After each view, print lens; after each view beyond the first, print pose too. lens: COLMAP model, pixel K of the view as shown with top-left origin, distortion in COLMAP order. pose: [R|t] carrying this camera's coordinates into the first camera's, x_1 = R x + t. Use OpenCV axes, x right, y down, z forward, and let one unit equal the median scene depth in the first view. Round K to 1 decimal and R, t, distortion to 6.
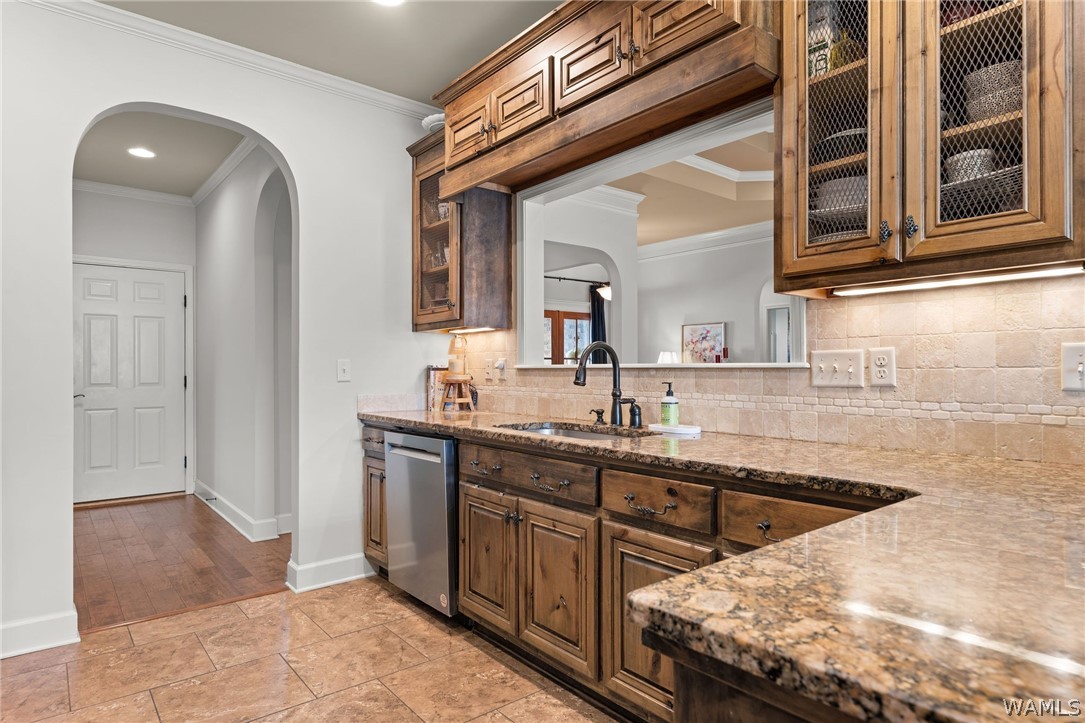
lens RADIAL K [[610.5, 0, 536.2], [0, 610.5, 366.9], [0, 0, 1]] dist [0.000746, 0.001379]
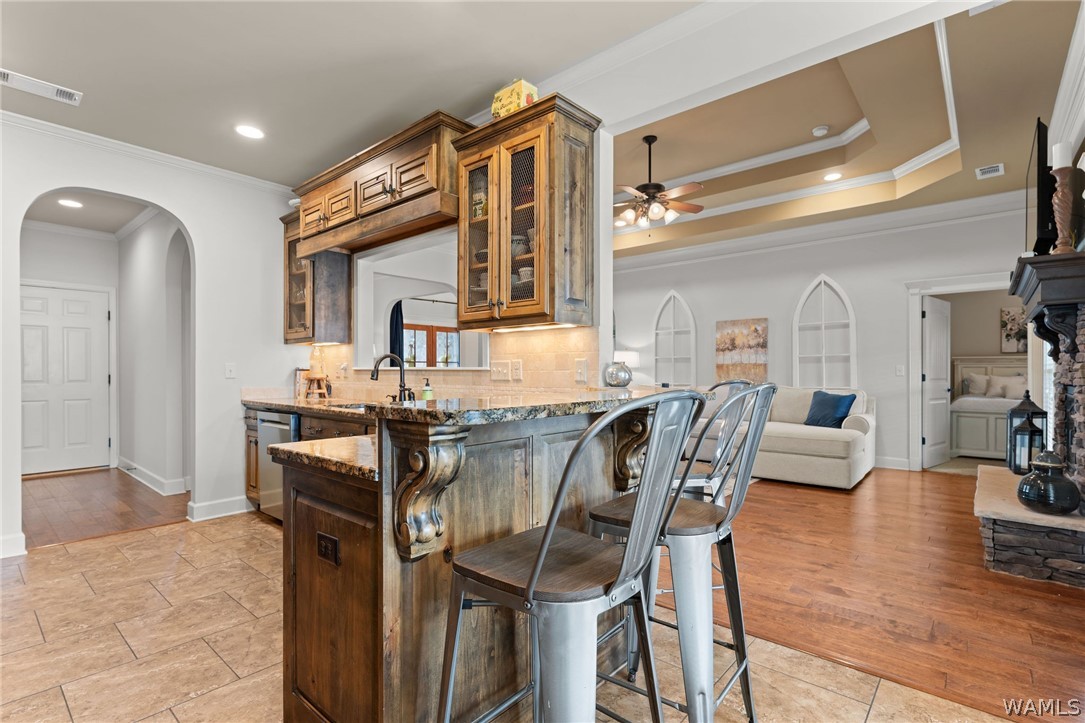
lens RADIAL K [[511.0, 0, 535.2], [0, 511.0, 372.5], [0, 0, 1]] dist [0.003528, -0.000234]
pose [[0.985776, 0.002582, 0.168044, 0.214693], [-0.003917, 0.999963, 0.007617, -0.002341], [-0.168018, -0.008167, 0.985750, -0.356808]]
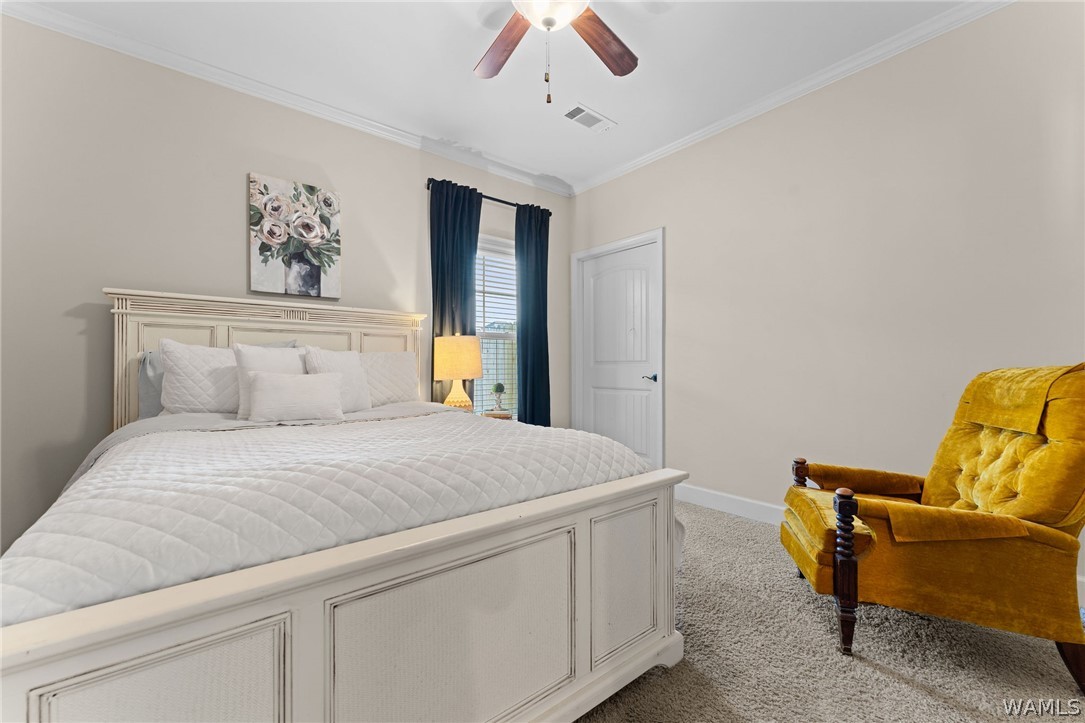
lens RADIAL K [[443.1, 0, 542.5], [0, 443.1, 361.5], [0, 0, 1]] dist [-0.002388, -0.000128]
pose [[-0.007303, 0.005183, 0.999960, 2.197371], [-0.004548, 0.999976, -0.005216, 0.042134], [-0.999963, -0.004586, -0.007279, 1.305088]]
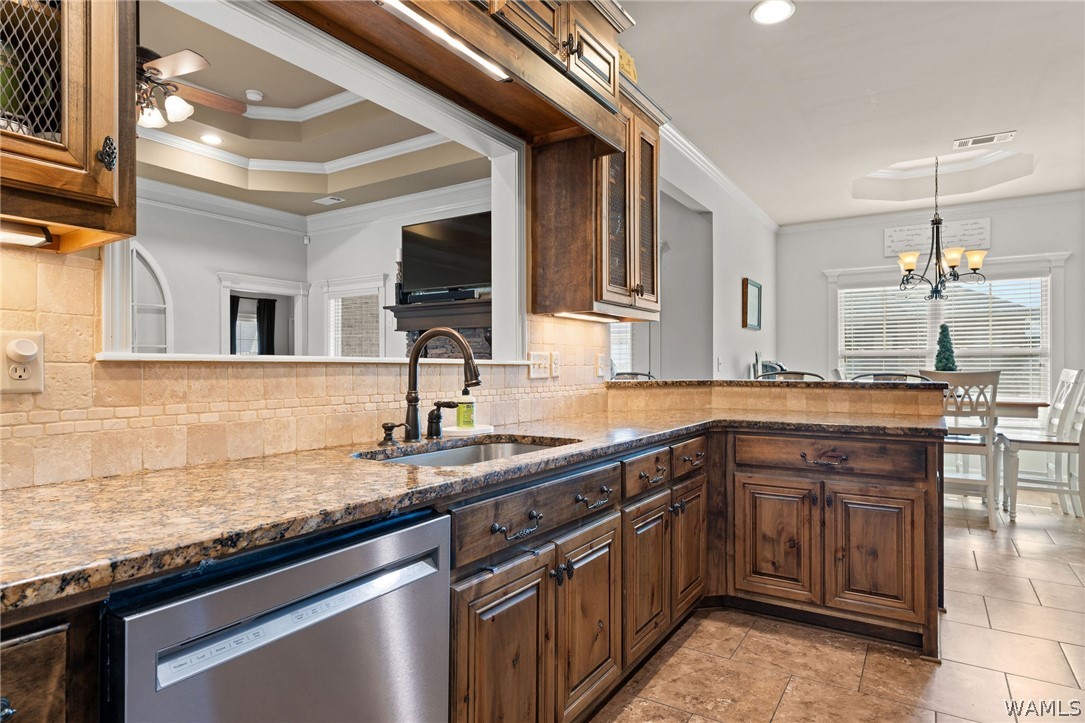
lens RADIAL K [[610.5, 0, 536.2], [0, 610.5, 366.9], [0, 0, 1]] dist [0.000746, 0.001379]
pose [[-0.311007, 0.001816, 0.950406, -0.525432], [-0.004805, 0.999982, -0.003483, 0.006818], [-0.950395, -0.005650, -0.310993, 0.922879]]
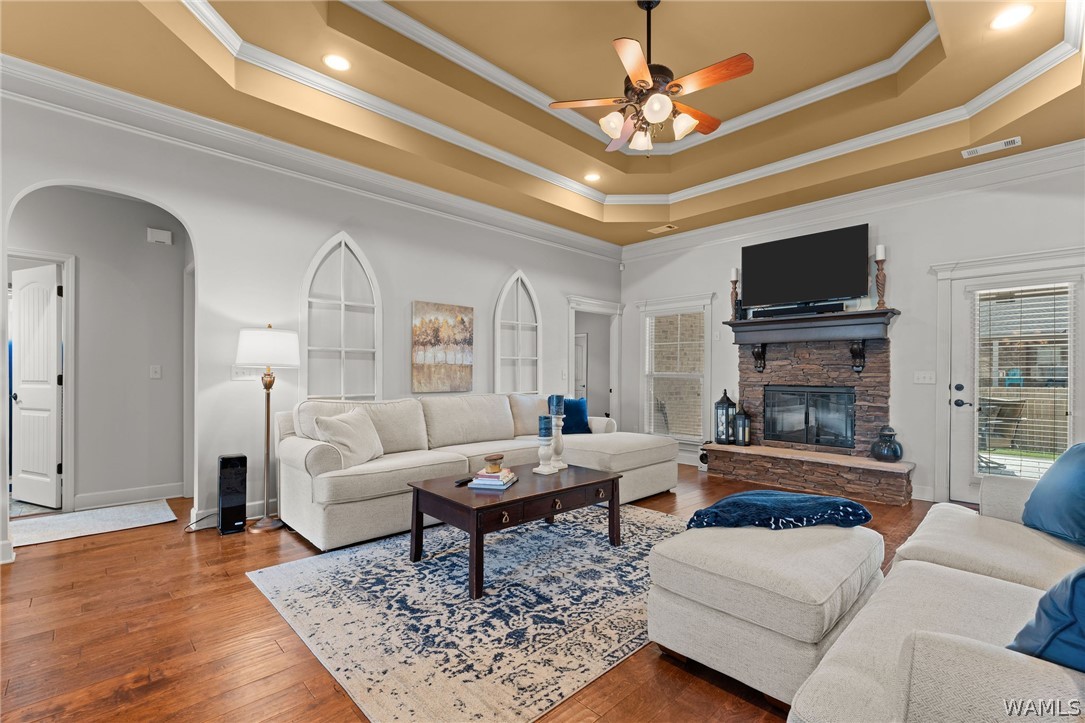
lens RADIAL K [[477.4, 0, 539.8], [0, 477.4, 374.9], [0, 0, 1]] dist [-0.000360, -0.000148]
pose [[-0.081244, 0.000832, 0.996694, -0.087767], [-0.012996, 0.999914, -0.001894, 0.006242], [-0.996610, -0.013107, -0.081226, 1.610900]]
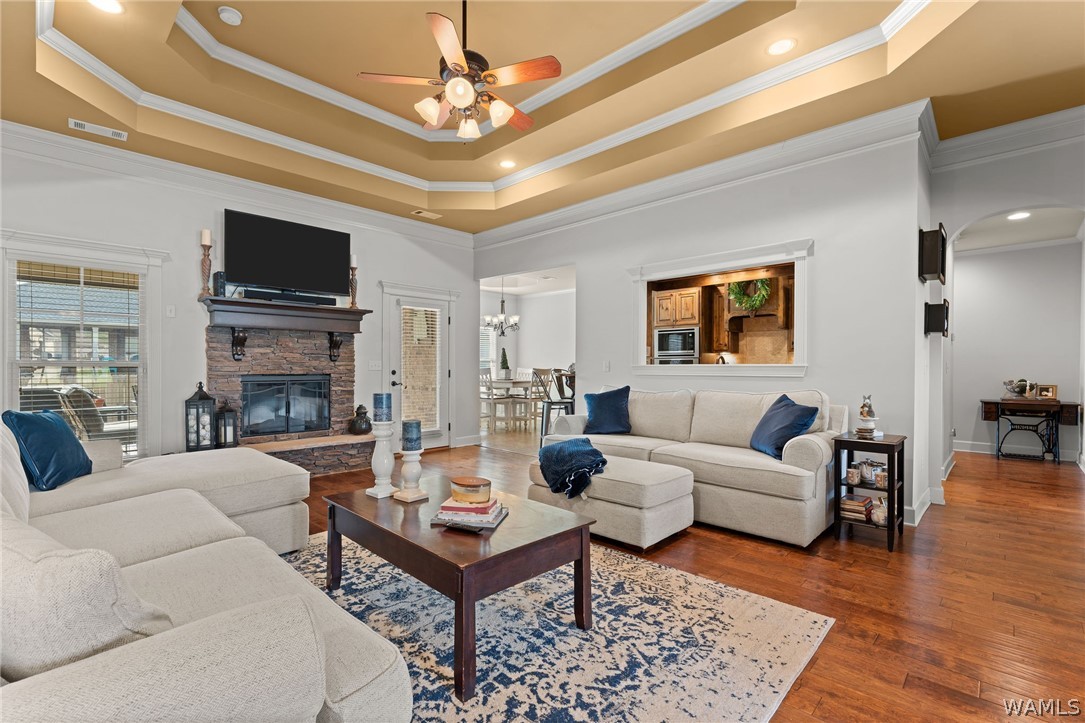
lens RADIAL K [[488.2, 0, 534.6], [0, 488.2, 368.4], [0, 0, 1]] dist [-0.001288, -0.000016]
pose [[-0.993517, -0.000056, -0.113680, 0.866185], [0.000107, 0.999999, -0.001425, 0.010299], [0.113680, -0.001428, -0.993516, 2.330109]]
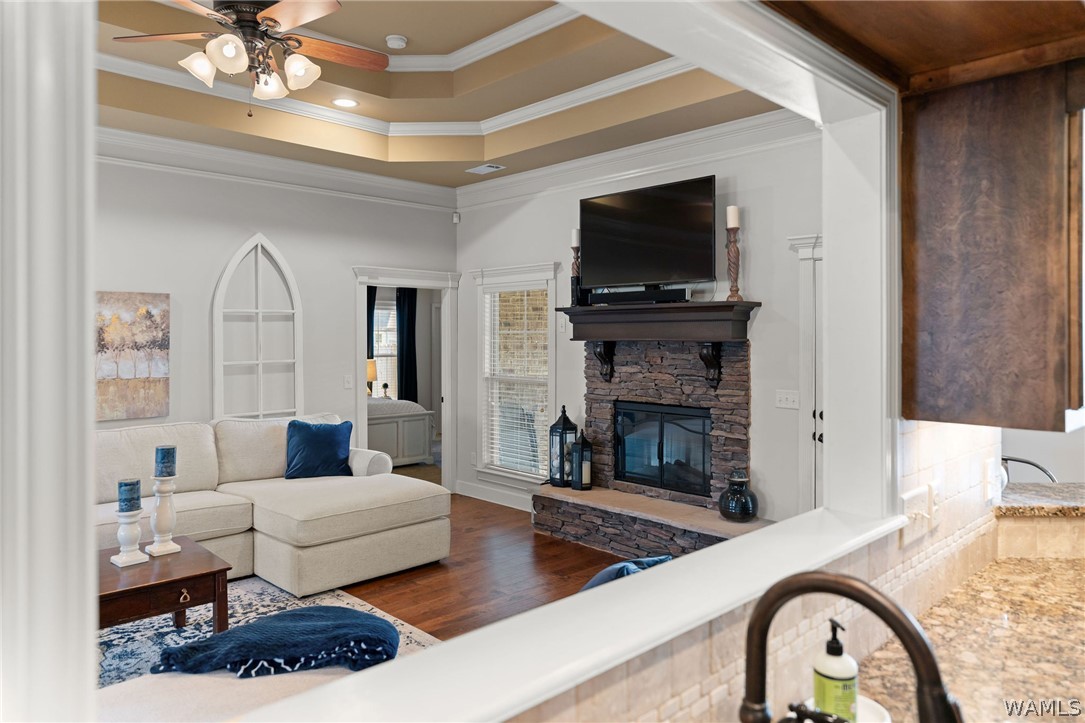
lens RADIAL K [[718.7, 0, 540.2], [0, 718.7, 336.3], [0, 0, 1]] dist [0.007391, 0.000351]
pose [[-0.088210, 0.001749, 0.996100, -0.200361], [-0.006710, 0.999975, -0.002350, -0.130811], [-0.996079, -0.006891, -0.088196, 0.972848]]
